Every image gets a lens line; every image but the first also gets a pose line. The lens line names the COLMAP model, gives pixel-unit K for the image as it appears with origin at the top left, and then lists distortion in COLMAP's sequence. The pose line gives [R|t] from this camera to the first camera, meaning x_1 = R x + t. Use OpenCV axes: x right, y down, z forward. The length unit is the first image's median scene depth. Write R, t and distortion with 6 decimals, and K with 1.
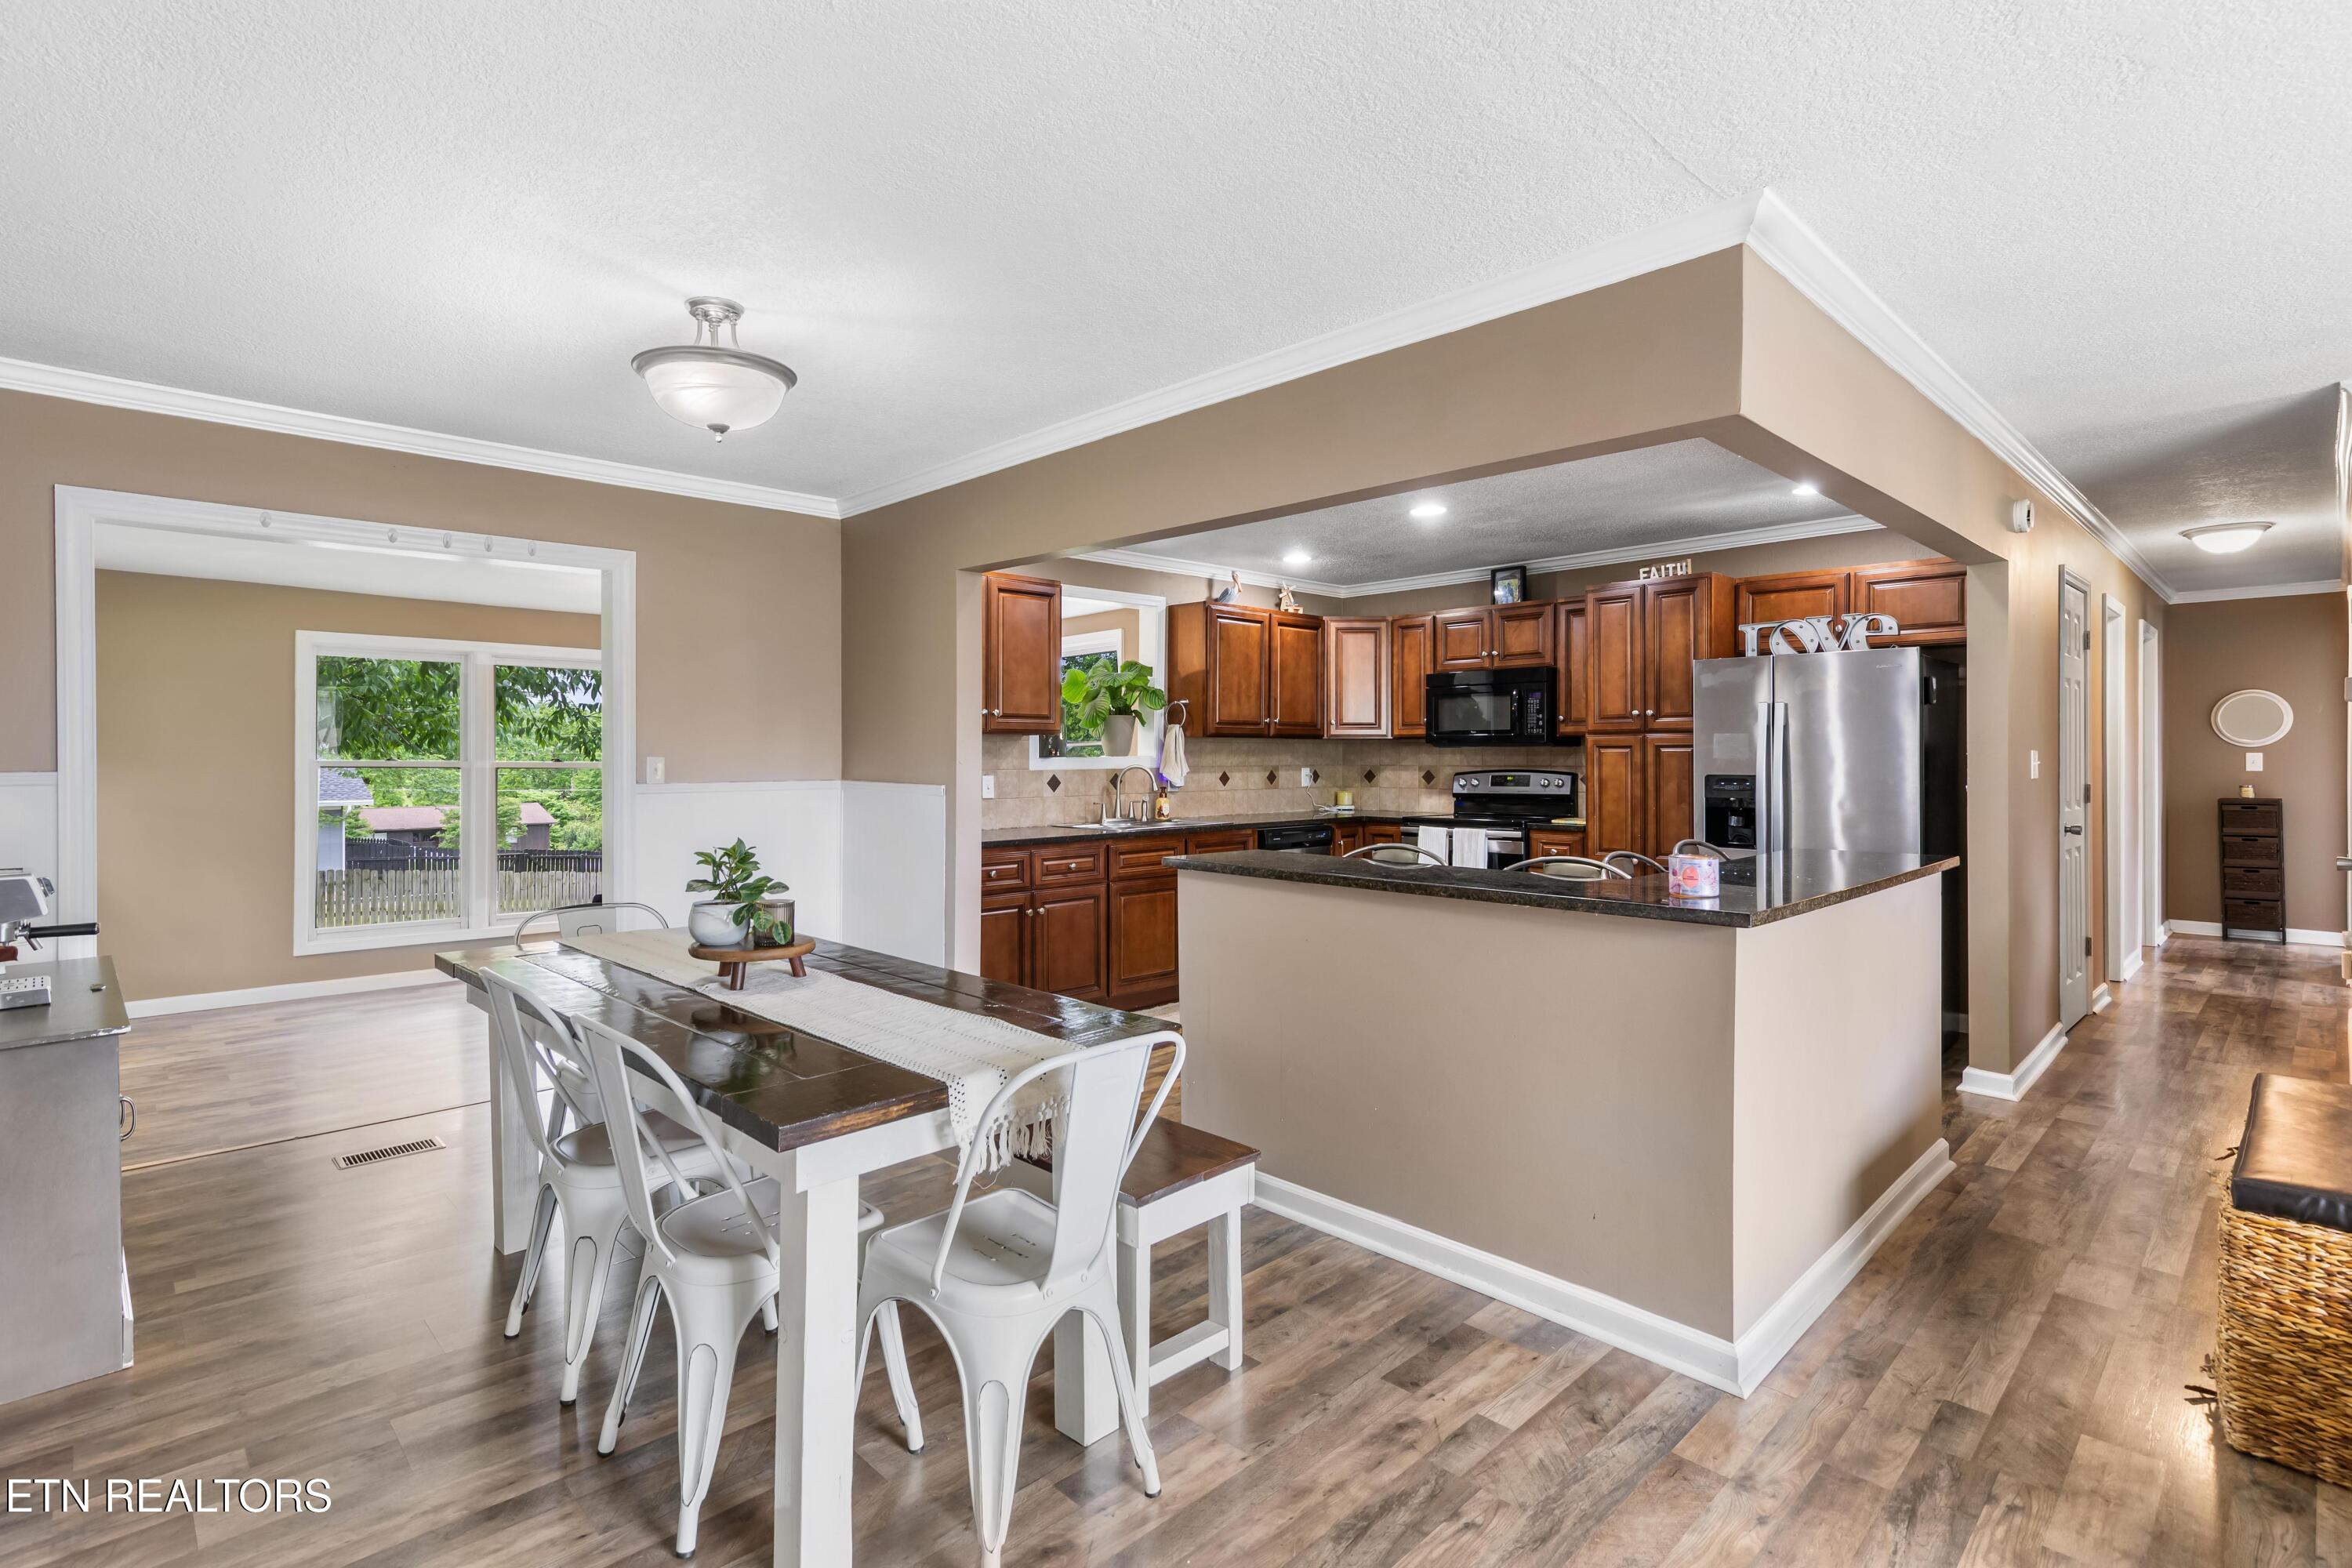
lens RADIAL K [[1074.2, 0, 1132.7], [0, 1074.2, 761.6], [0, 0, 1]] dist [0.007070, -0.000692]
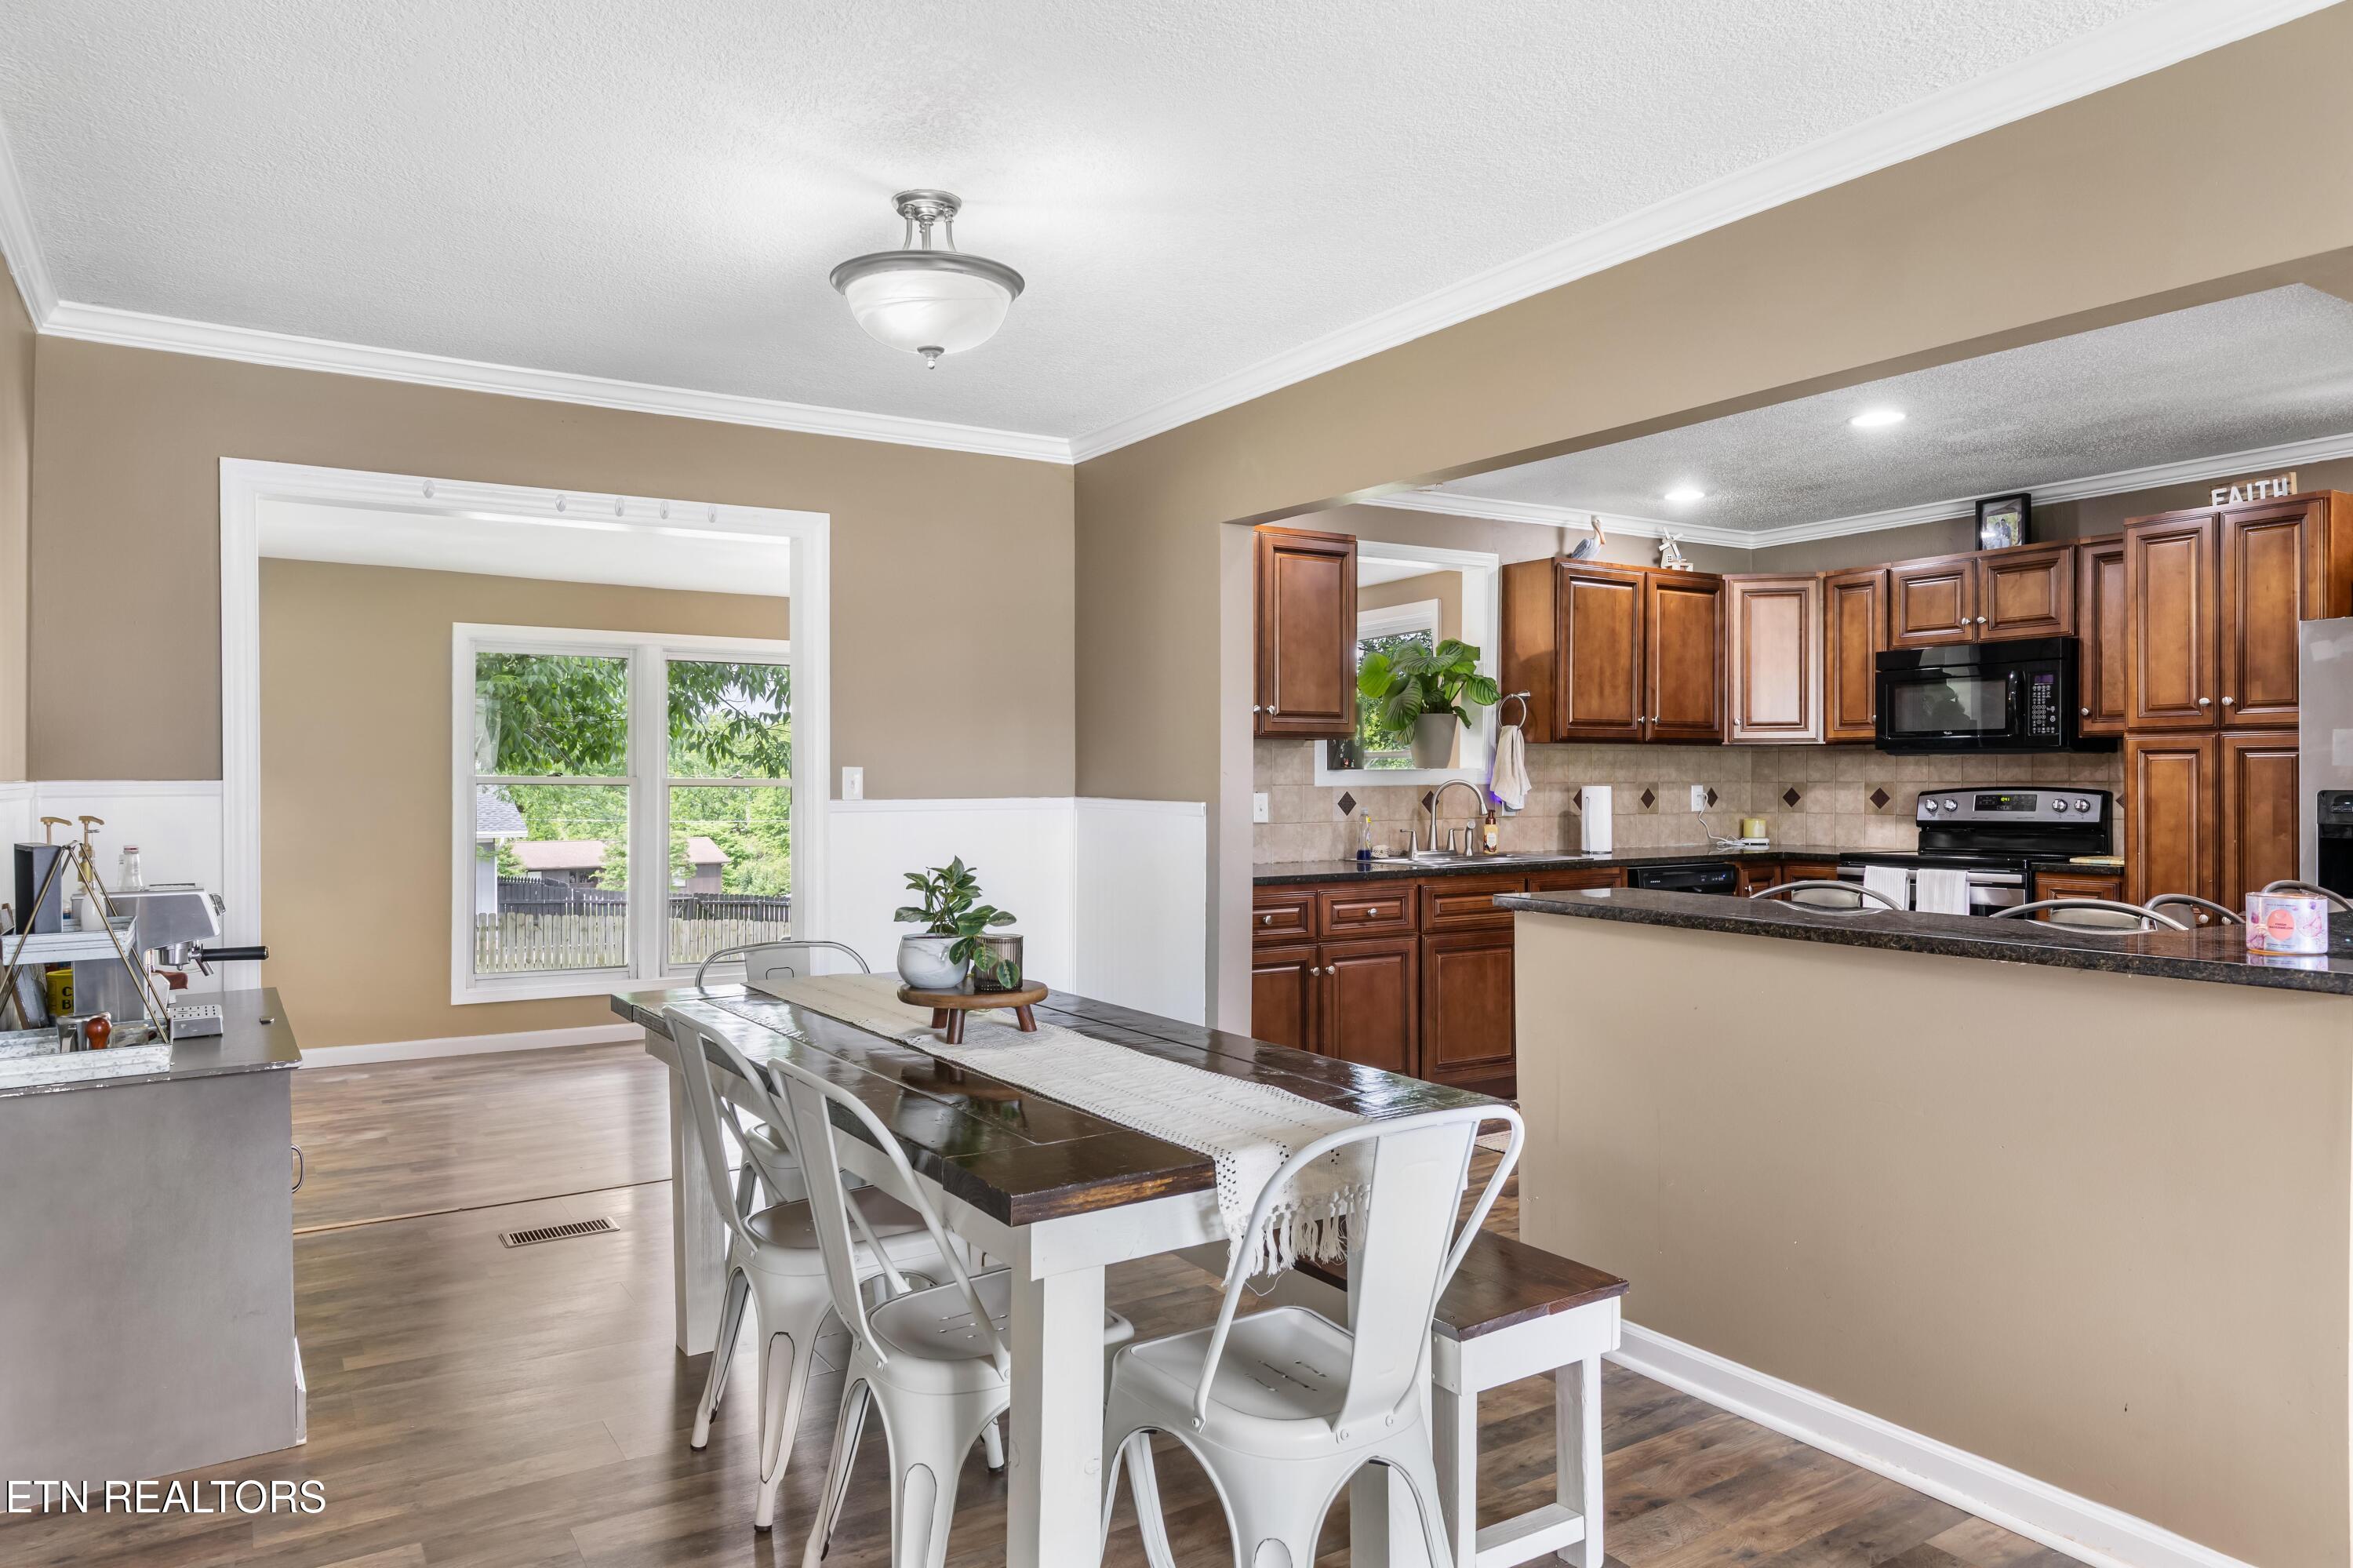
lens RADIAL K [[1434.8, 0, 1192.8], [0, 1434.8, 784.1], [0, 0, 1]] dist [0.009952, -0.001381]
pose [[0.983880, -0.000125, -0.178828, 0.000231], [-0.000081, 0.999999, -0.001149, 0.007768], [0.178828, 0.001145, 0.983880, -0.011820]]
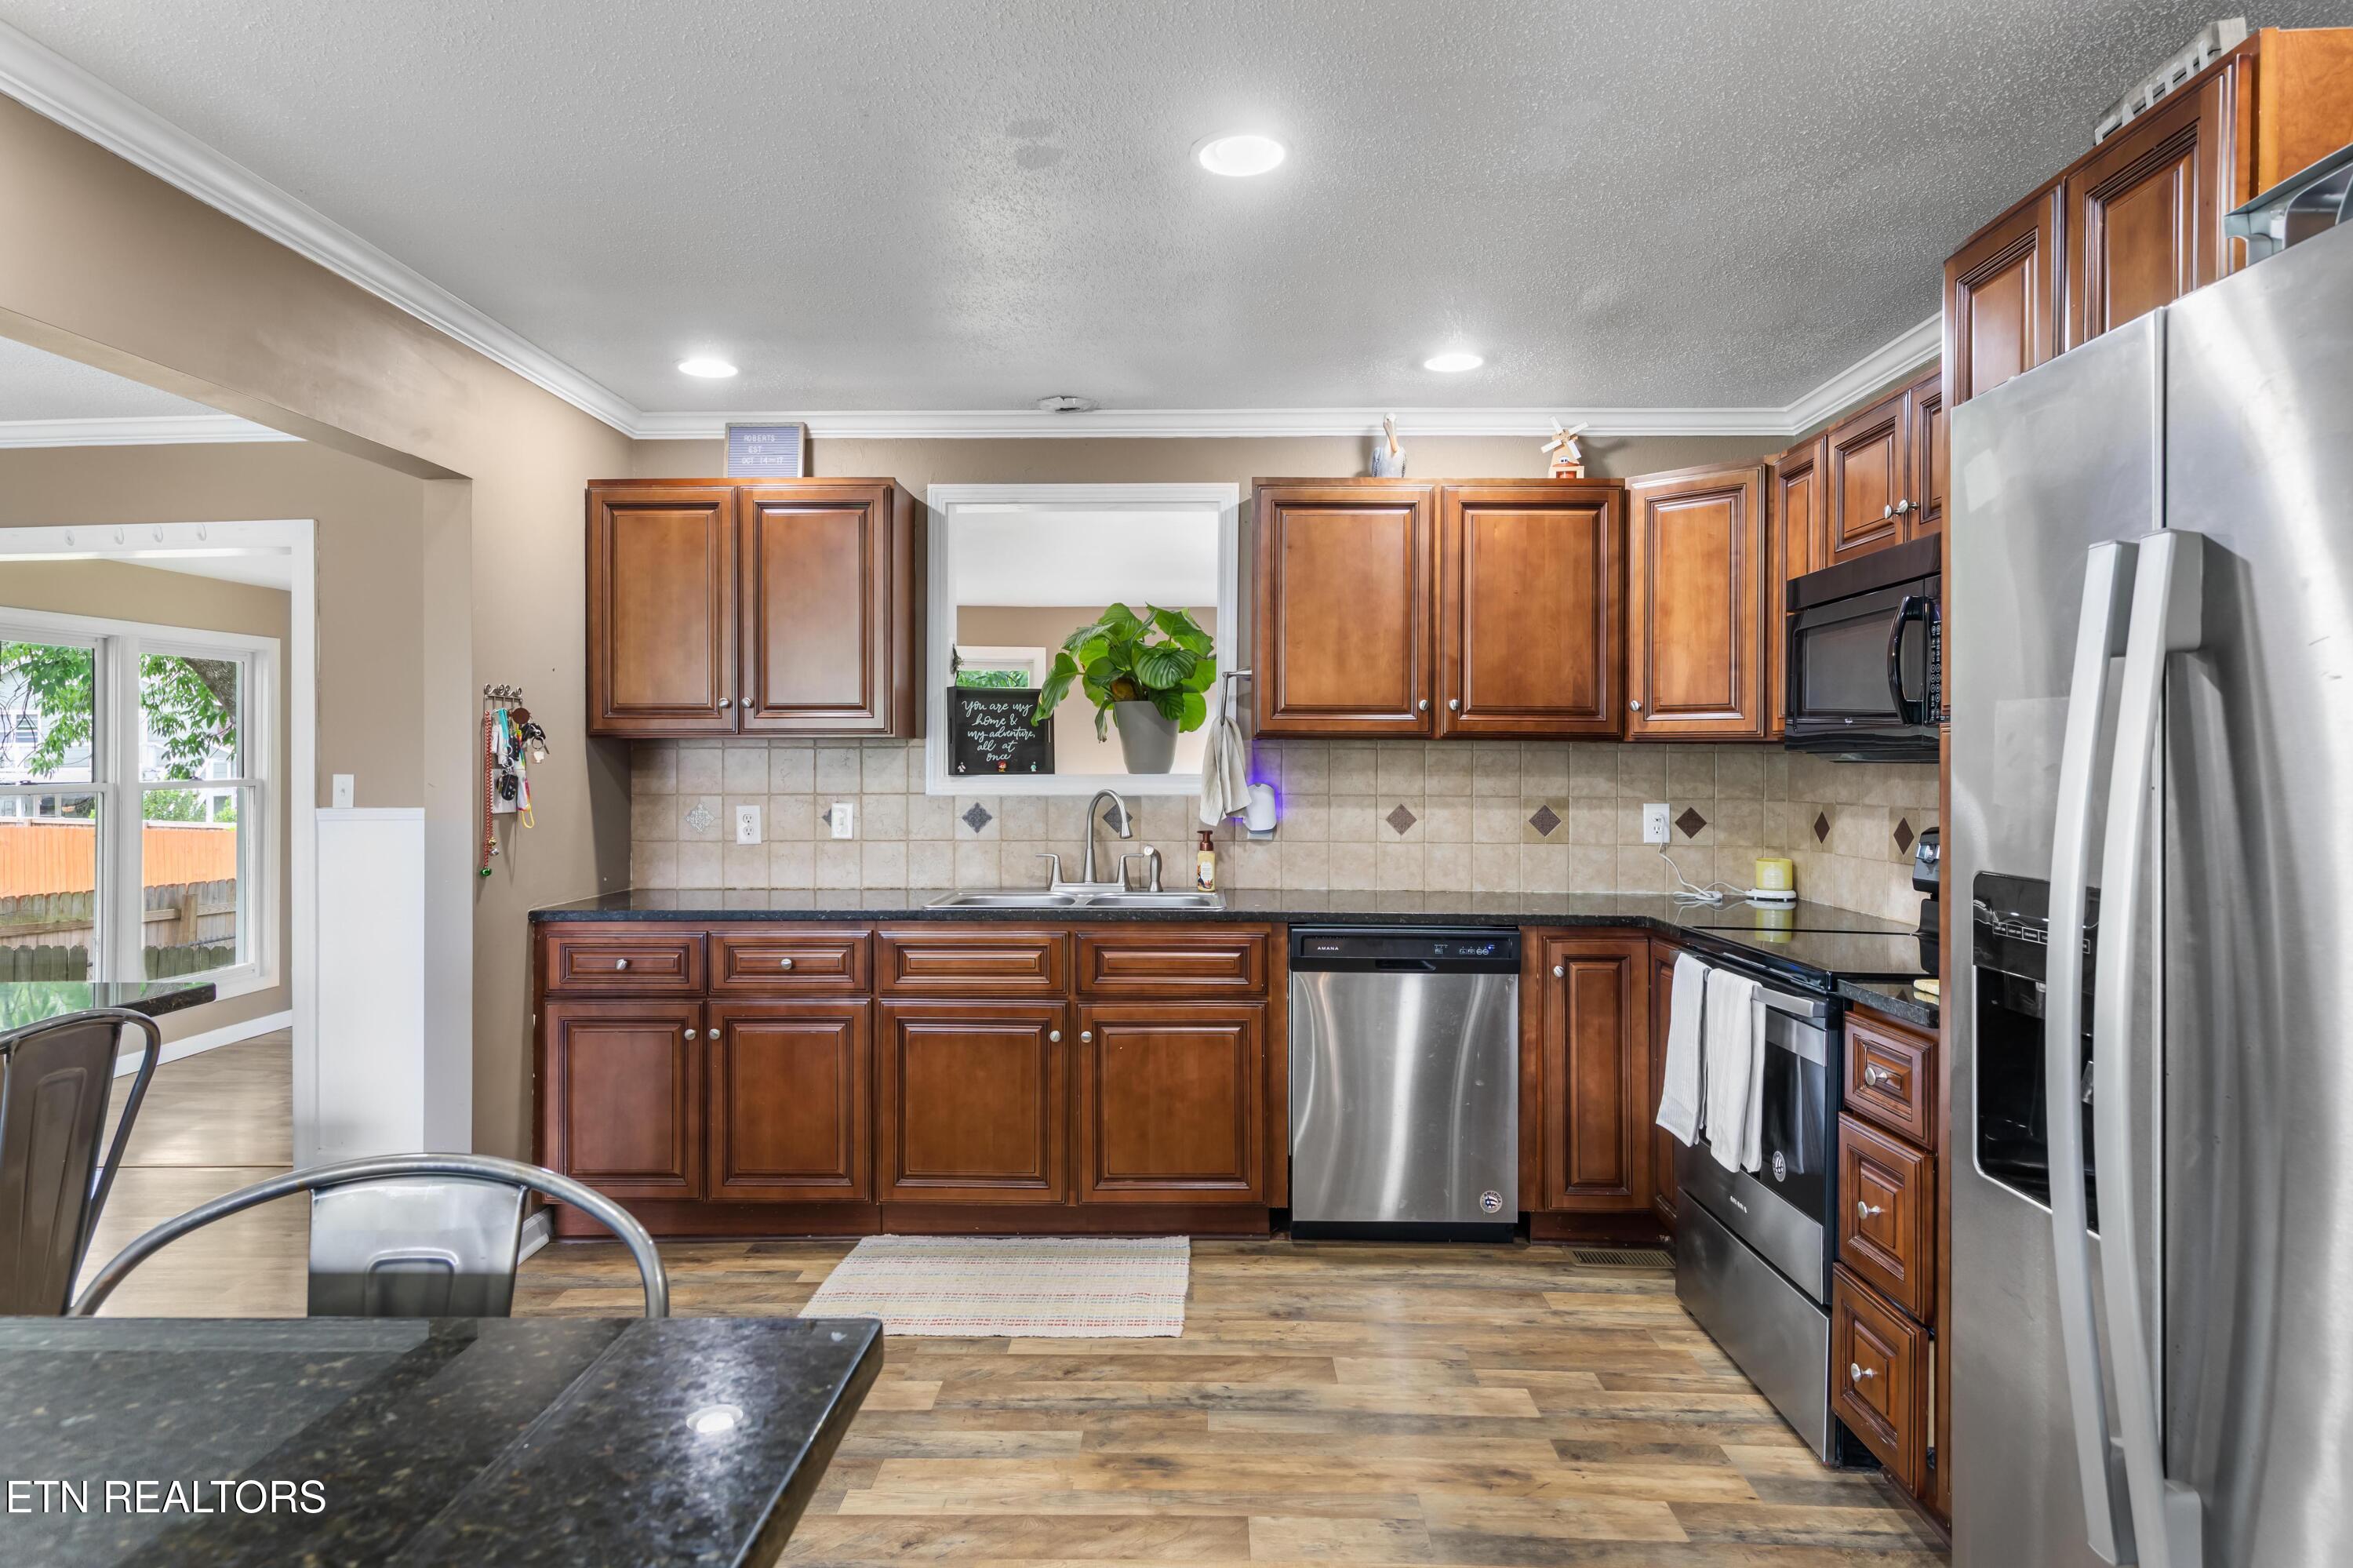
lens RADIAL K [[1279.8, 0, 1188.6], [0, 1279.8, 767.1], [0, 0, 1]] dist [0.046684, -0.014845]
pose [[0.728563, 0.006235, -0.684951, 0.511865], [-0.011700, 0.999926, -0.003343, -0.007466], [0.684879, 0.010450, 0.728582, 0.567682]]
